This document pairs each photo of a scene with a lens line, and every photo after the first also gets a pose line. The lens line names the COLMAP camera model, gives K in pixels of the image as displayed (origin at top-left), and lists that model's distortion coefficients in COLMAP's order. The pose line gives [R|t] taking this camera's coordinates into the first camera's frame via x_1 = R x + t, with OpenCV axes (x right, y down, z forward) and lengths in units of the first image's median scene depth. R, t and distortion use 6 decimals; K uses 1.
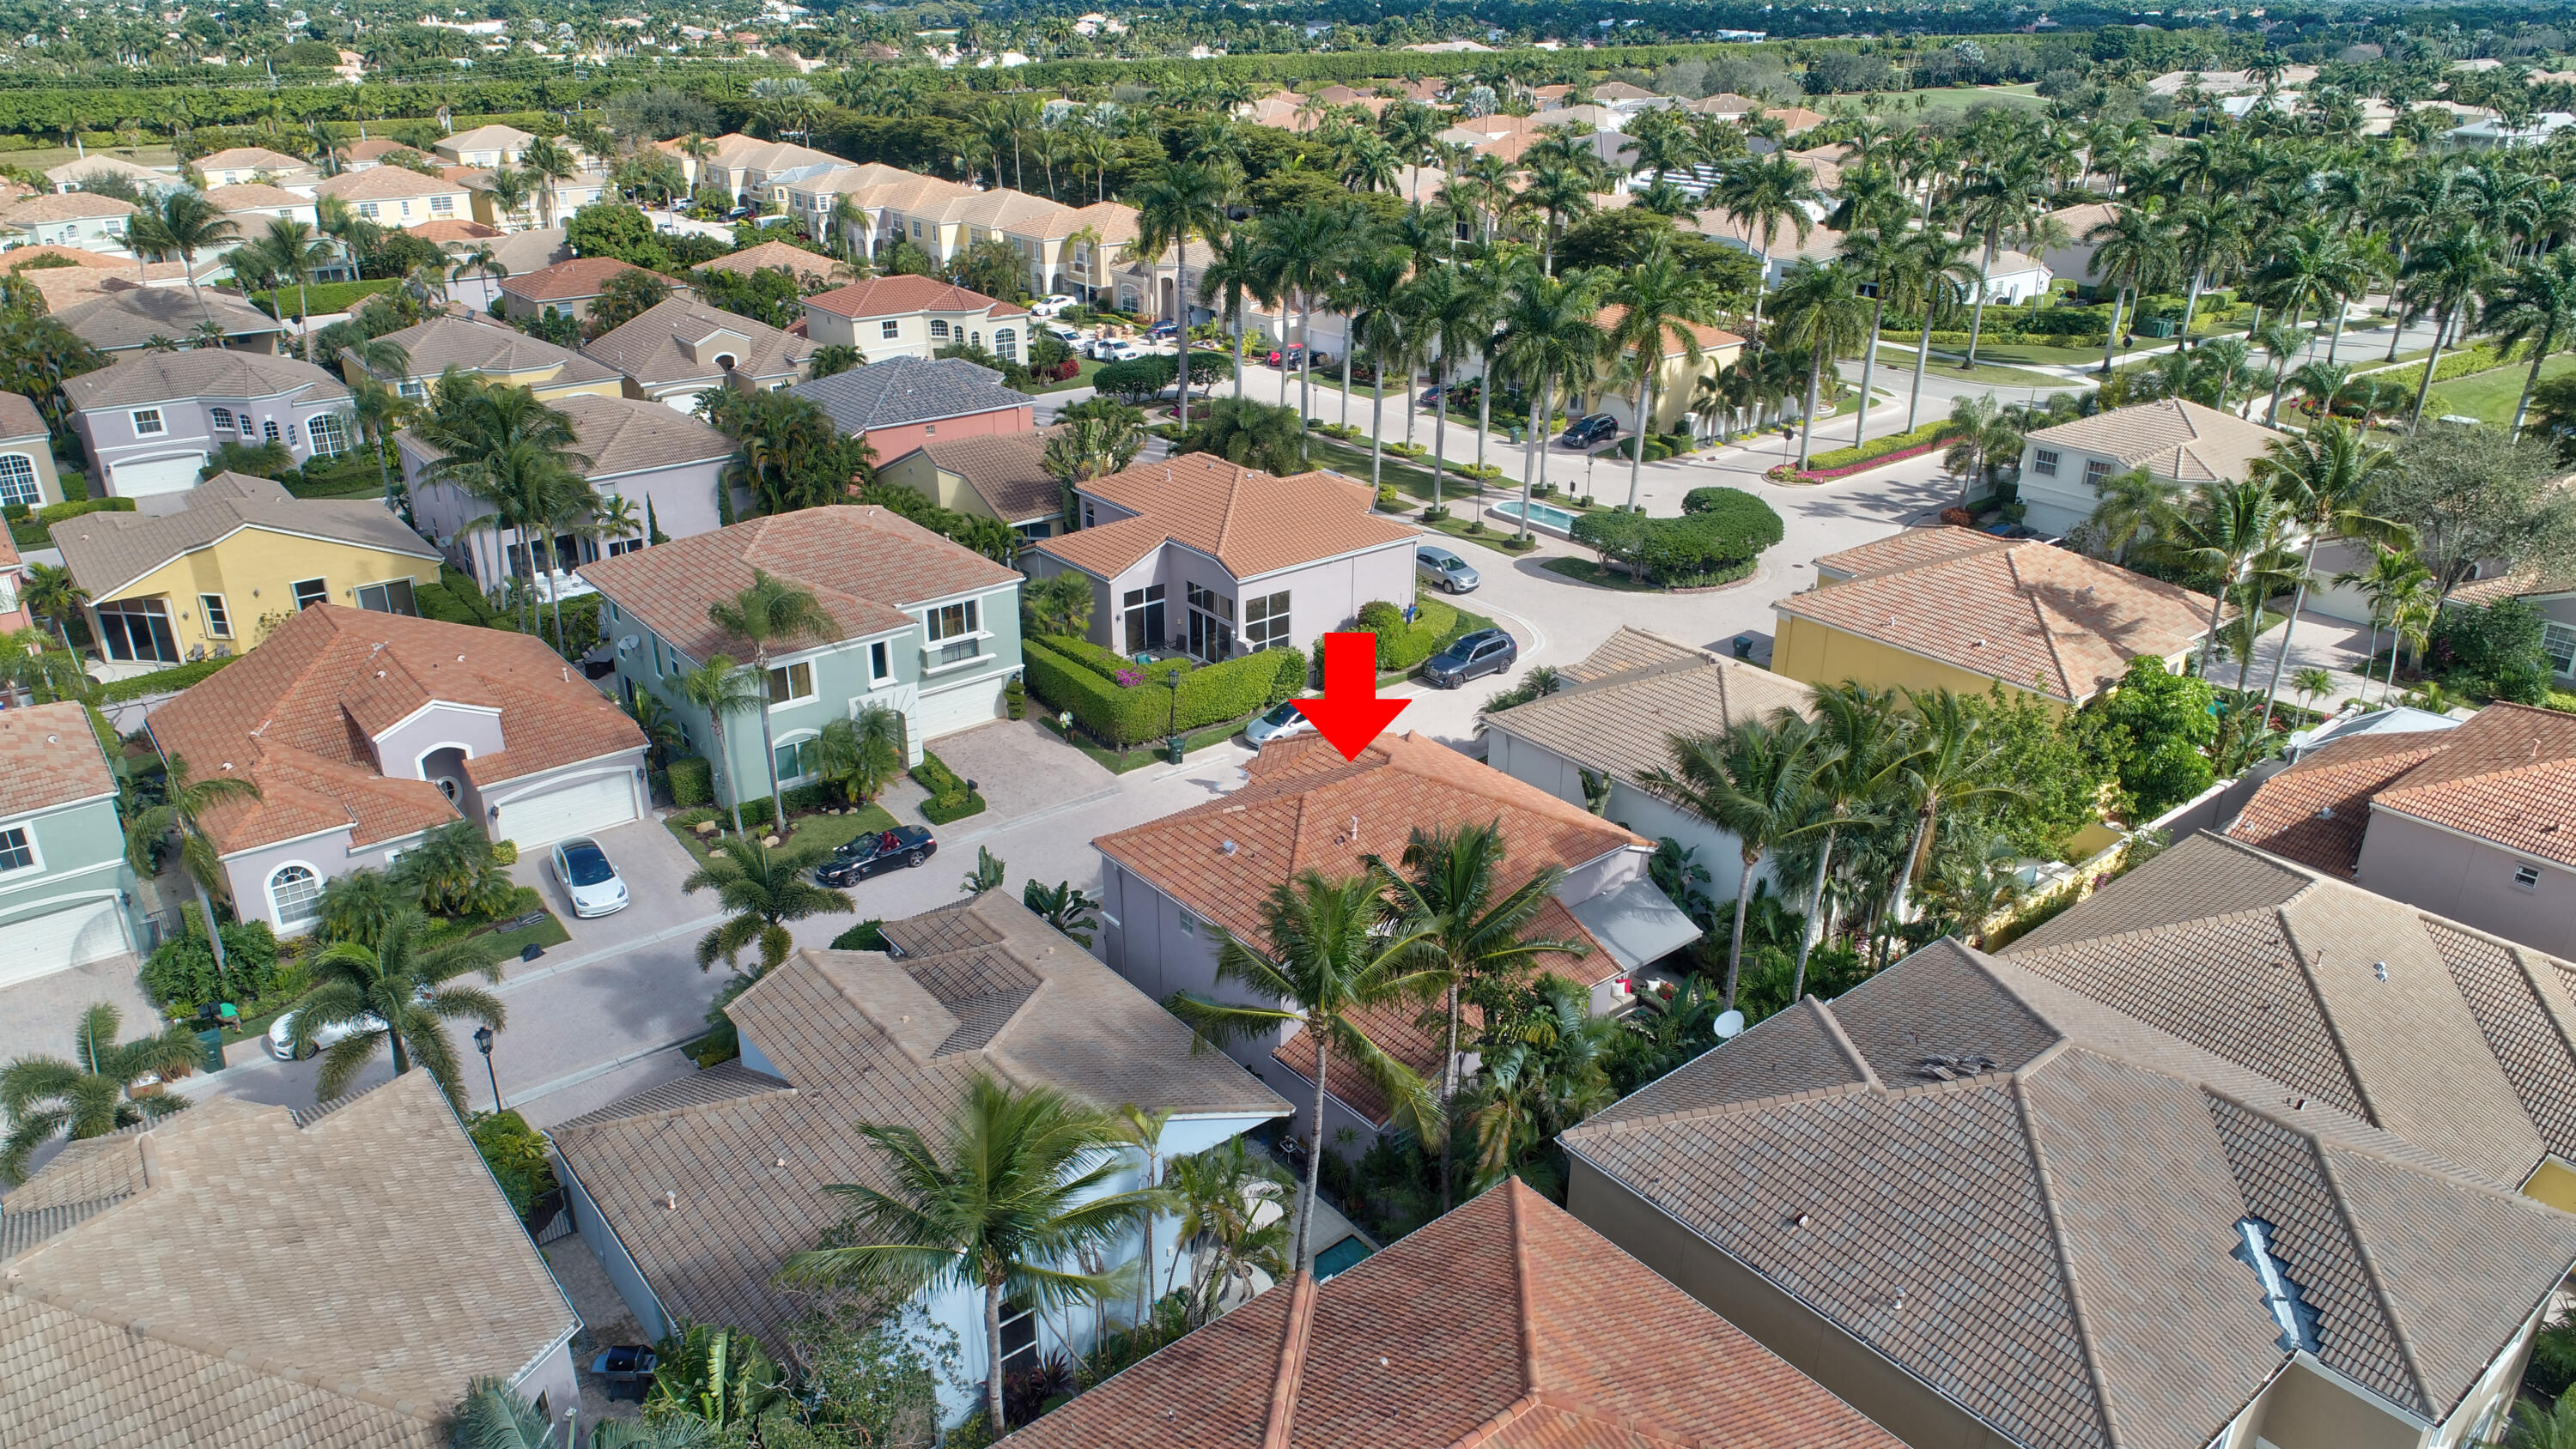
lens RADIAL K [[1726.1, 0, 1288.0], [0, 1726.1, 724.5], [0, 0, 1]] dist [-0.003684, 0.000082]
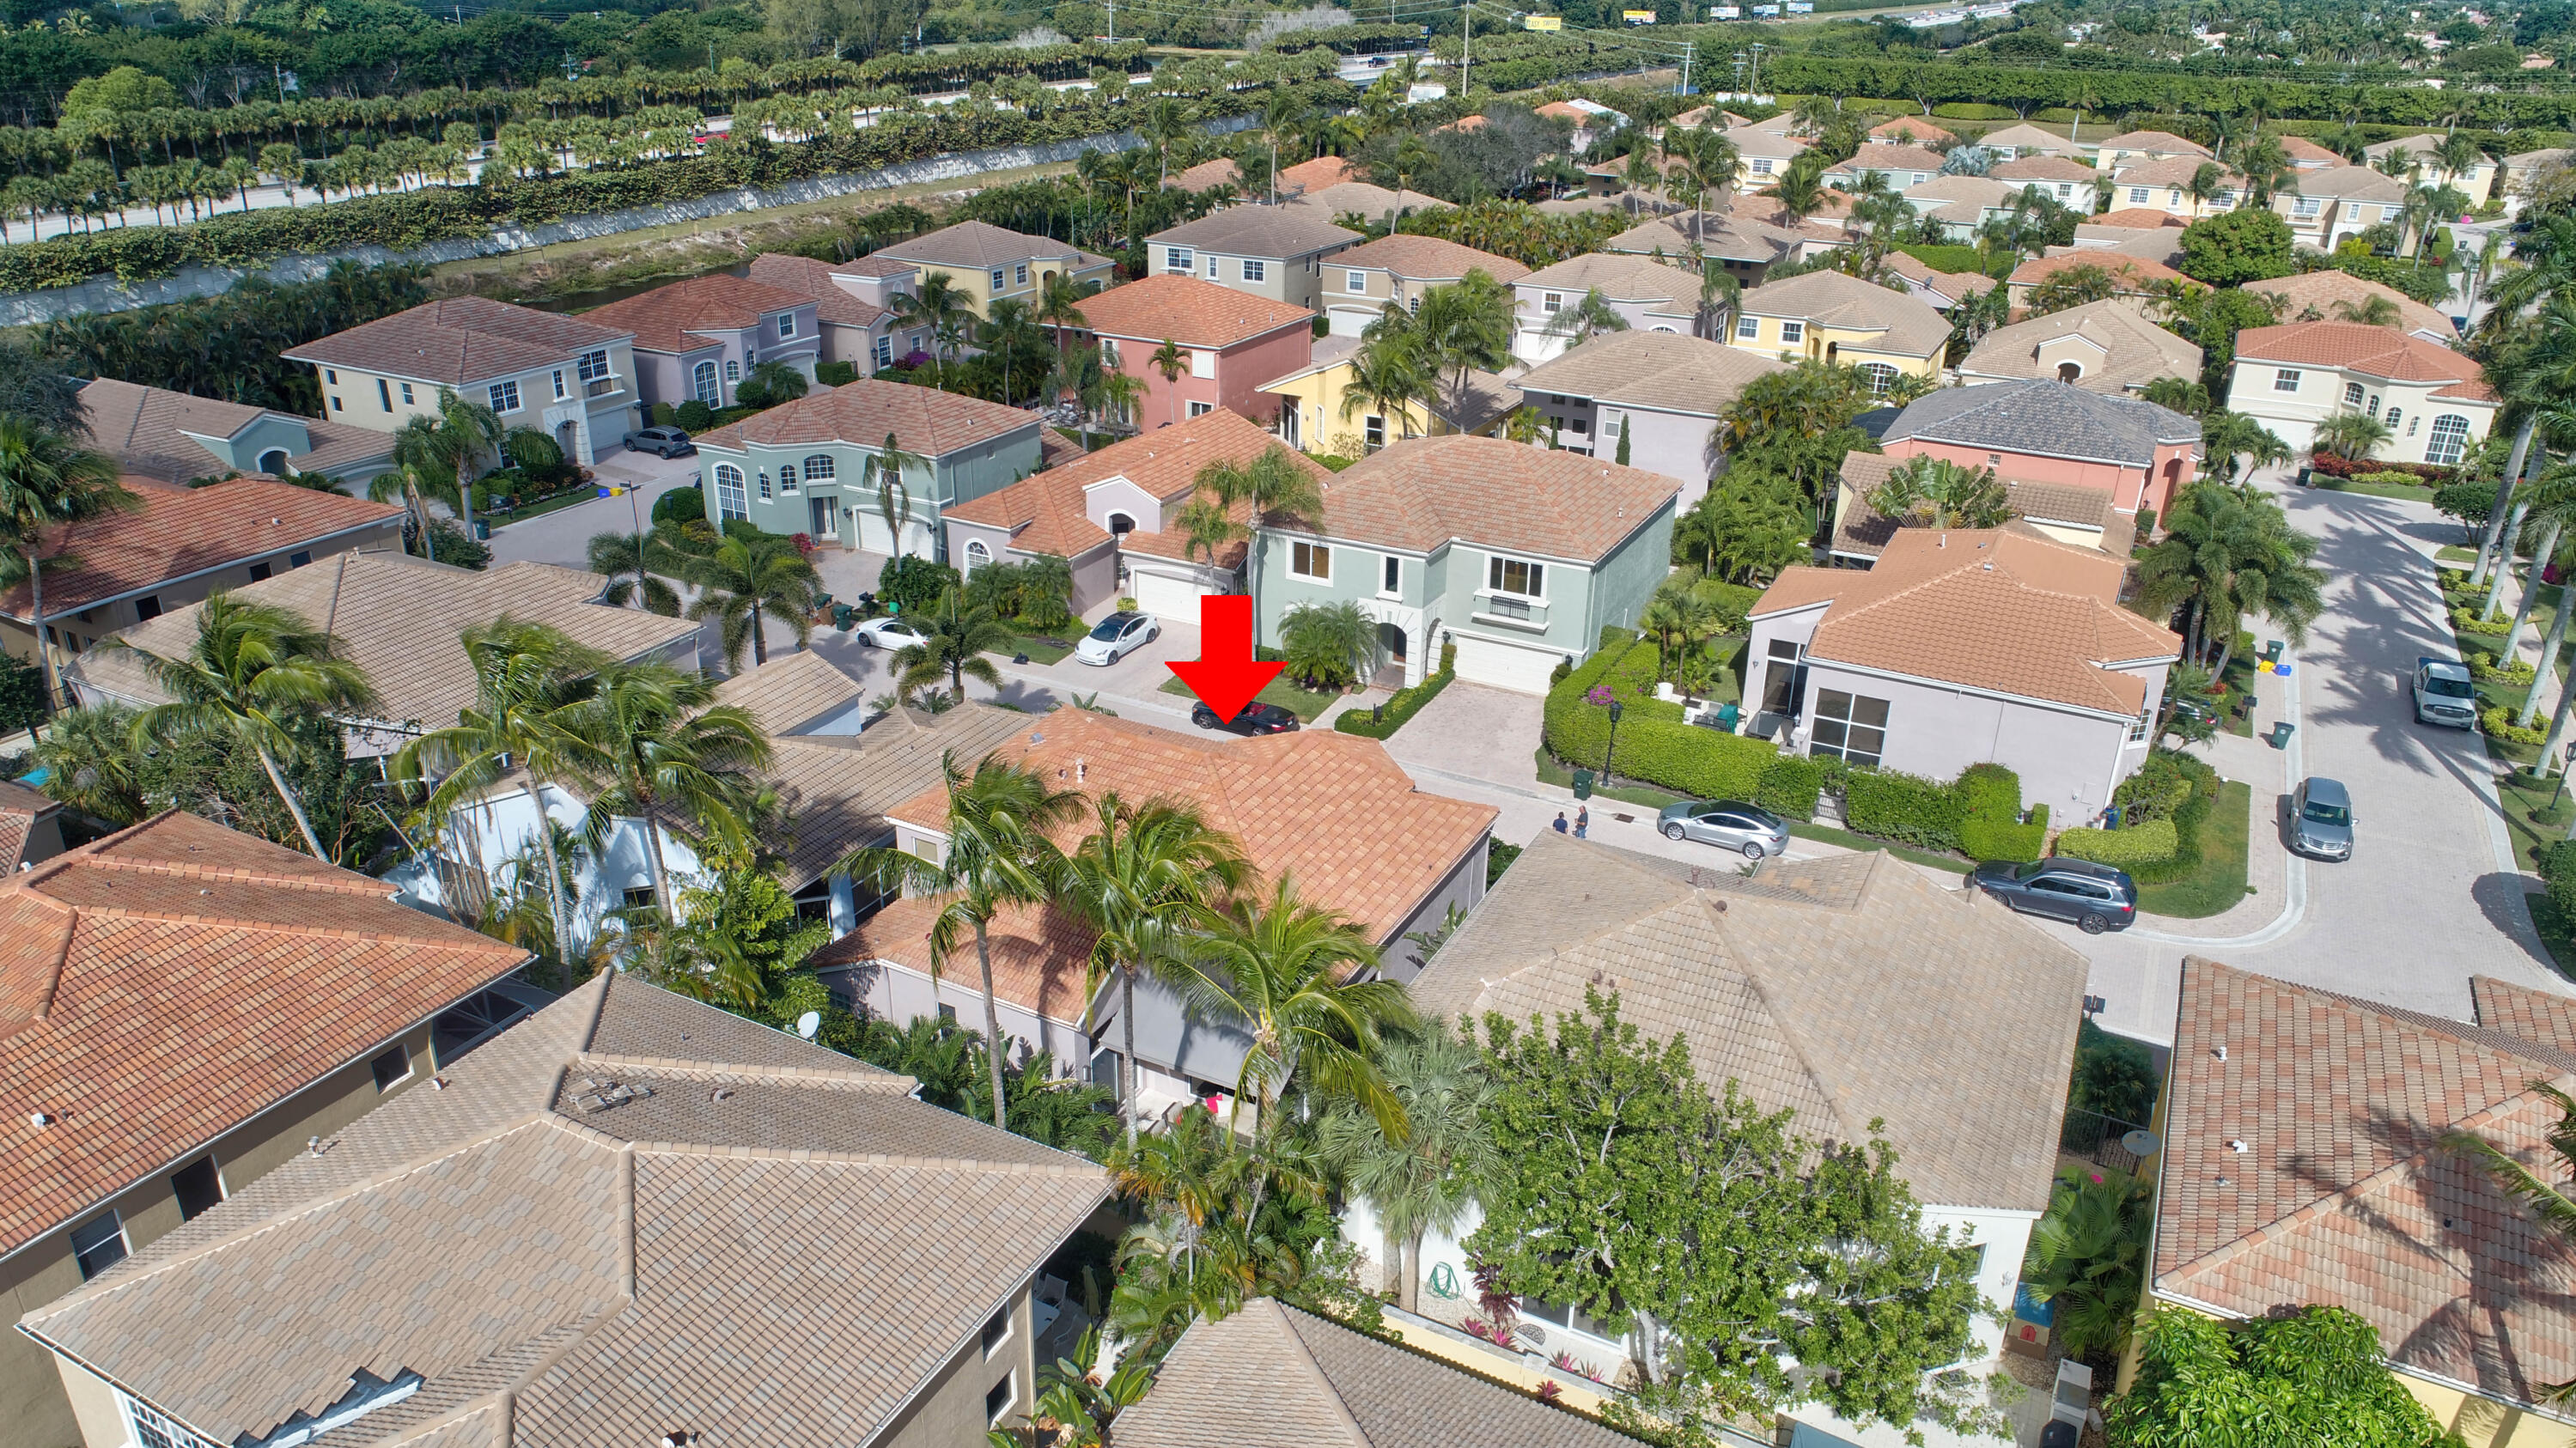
lens RADIAL K [[1726.3, 0, 1288.0], [0, 1726.3, 724.0], [0, 0, 1]] dist [-0.003684, 0.000082]
pose [[0.396142, 0.373009, -0.839009, 0.550862], [-0.376288, 0.899459, 0.222217, -0.138628], [0.837543, 0.227680, 0.496672, 0.372782]]
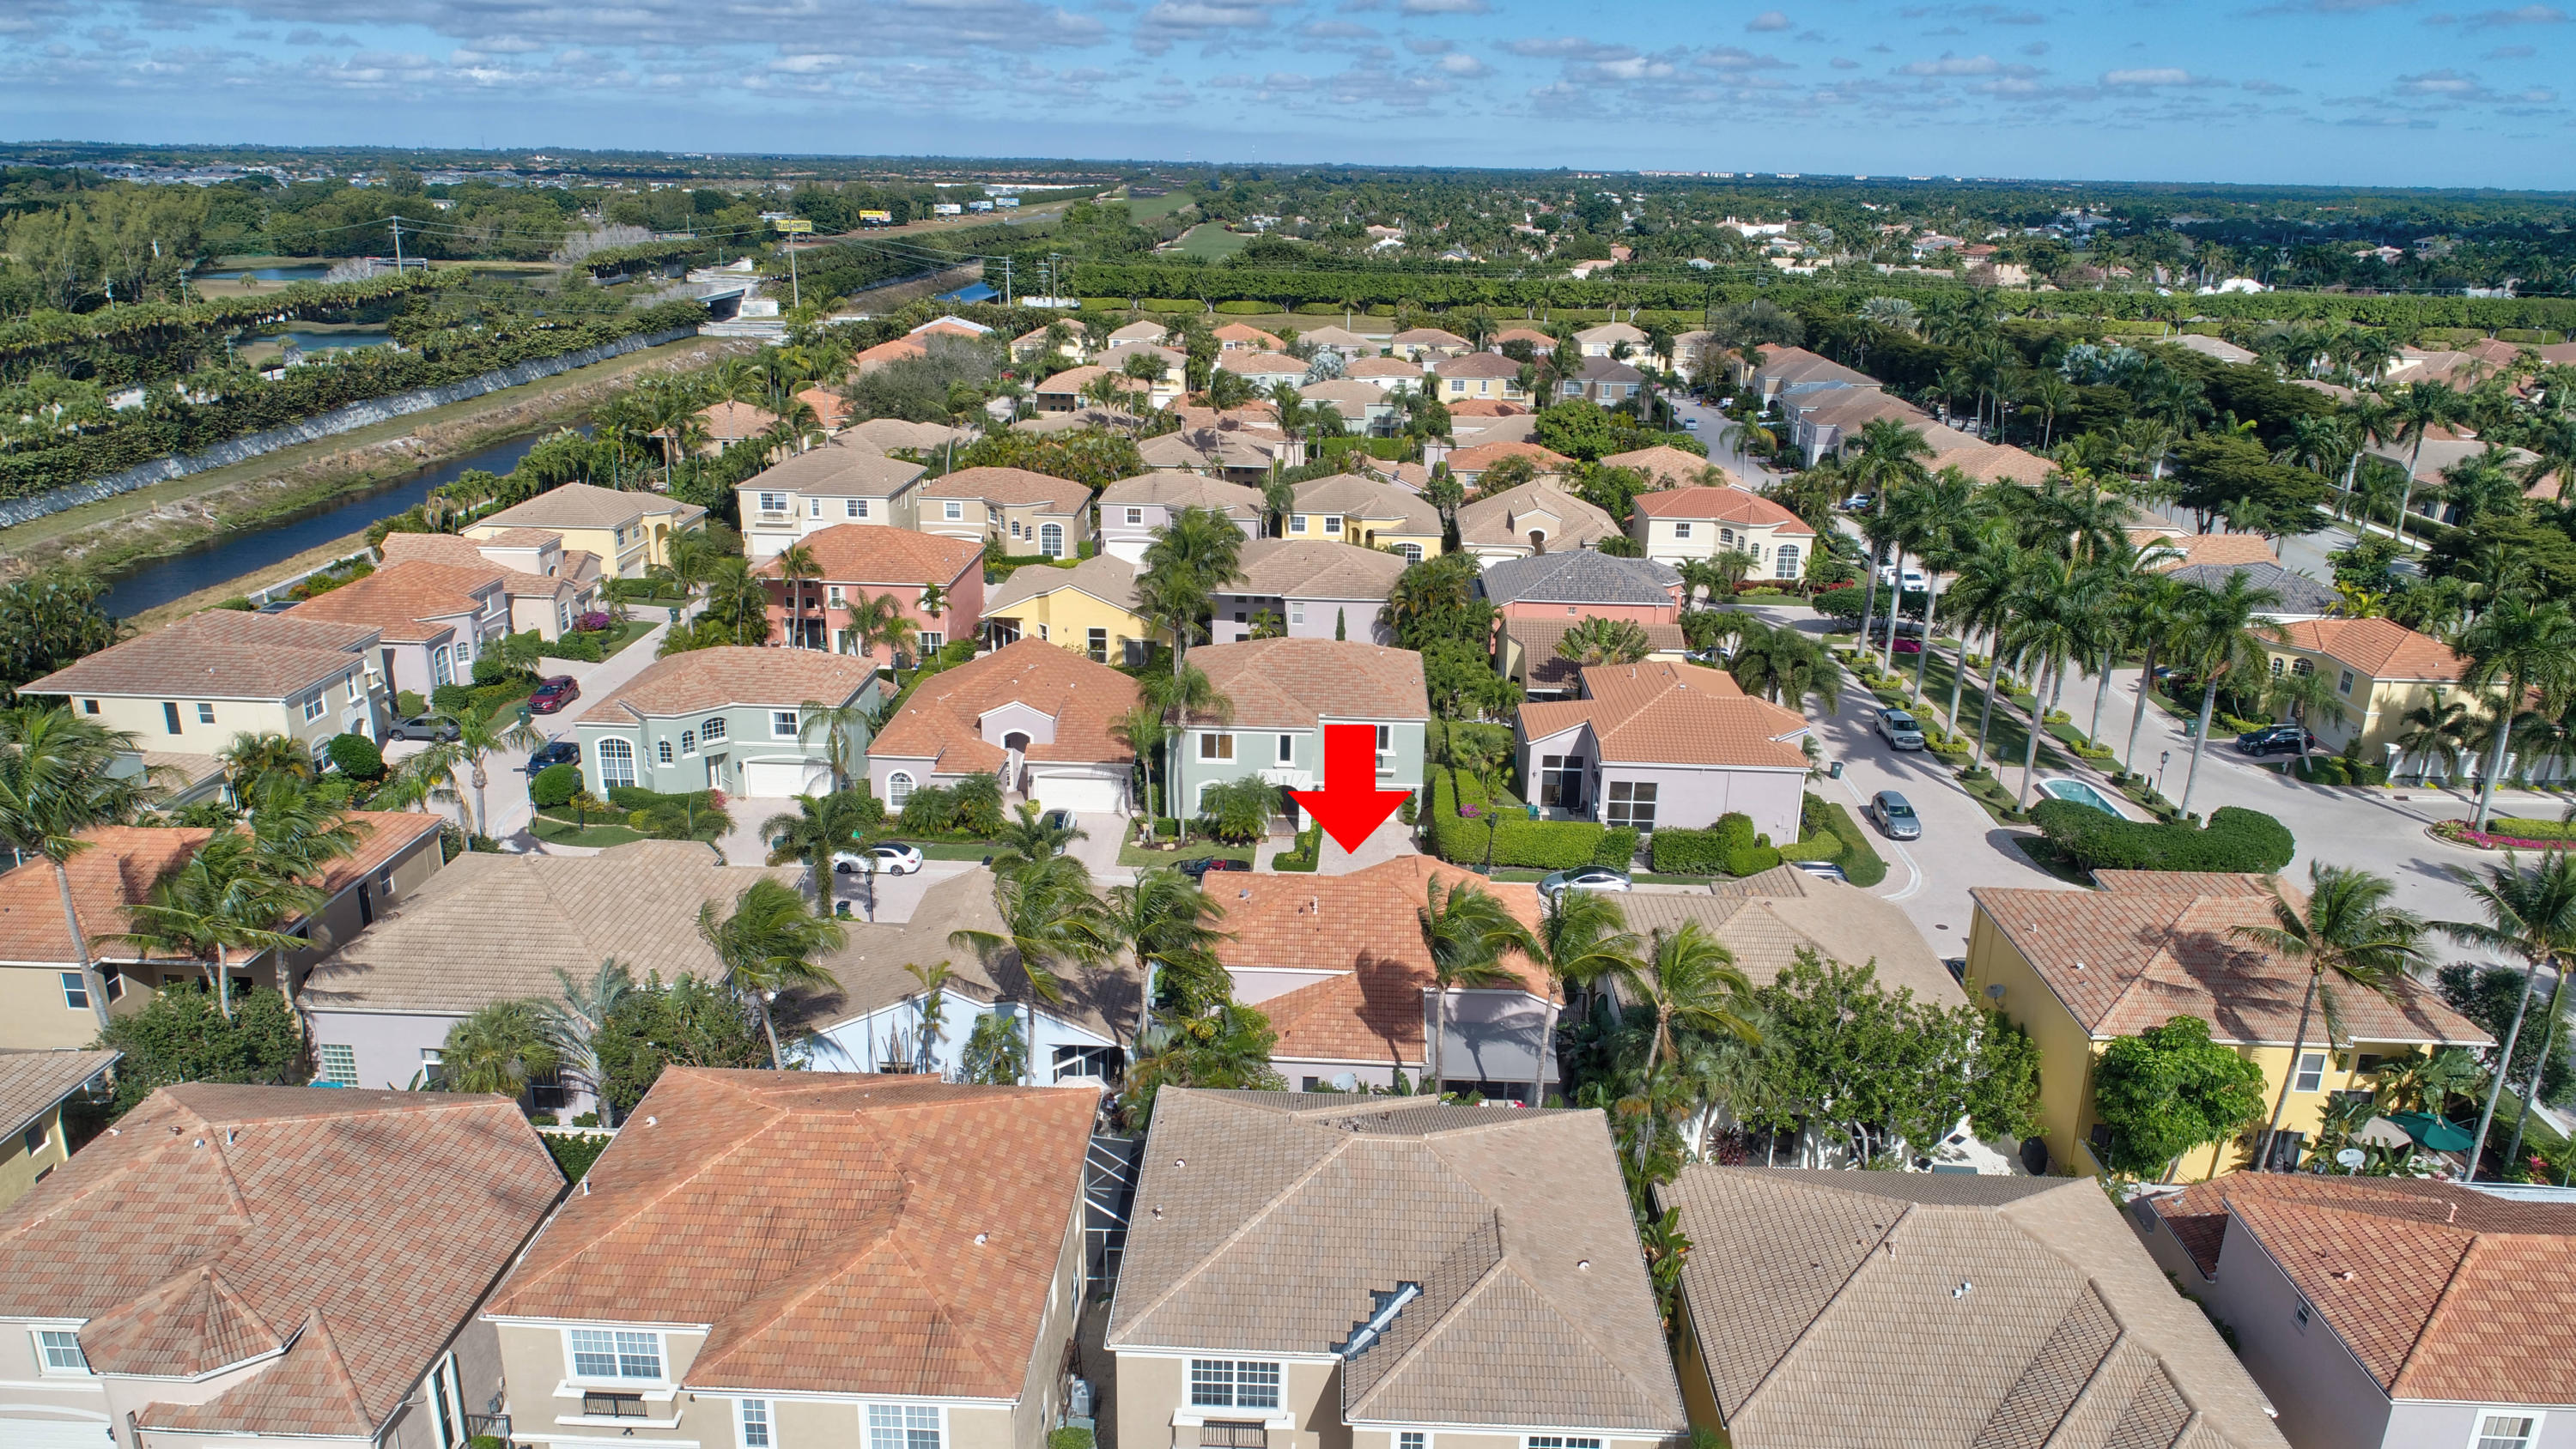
lens RADIAL K [[1726.1, 0, 1288.0], [0, 1726.1, 724.5], [0, 0, 1]] dist [-0.003684, 0.000082]
pose [[0.754517, 0.212348, -0.620977, 0.525675], [-0.273661, 0.961820, -0.003609, -0.042790], [0.596502, 0.172660, 0.783820, -0.079280]]
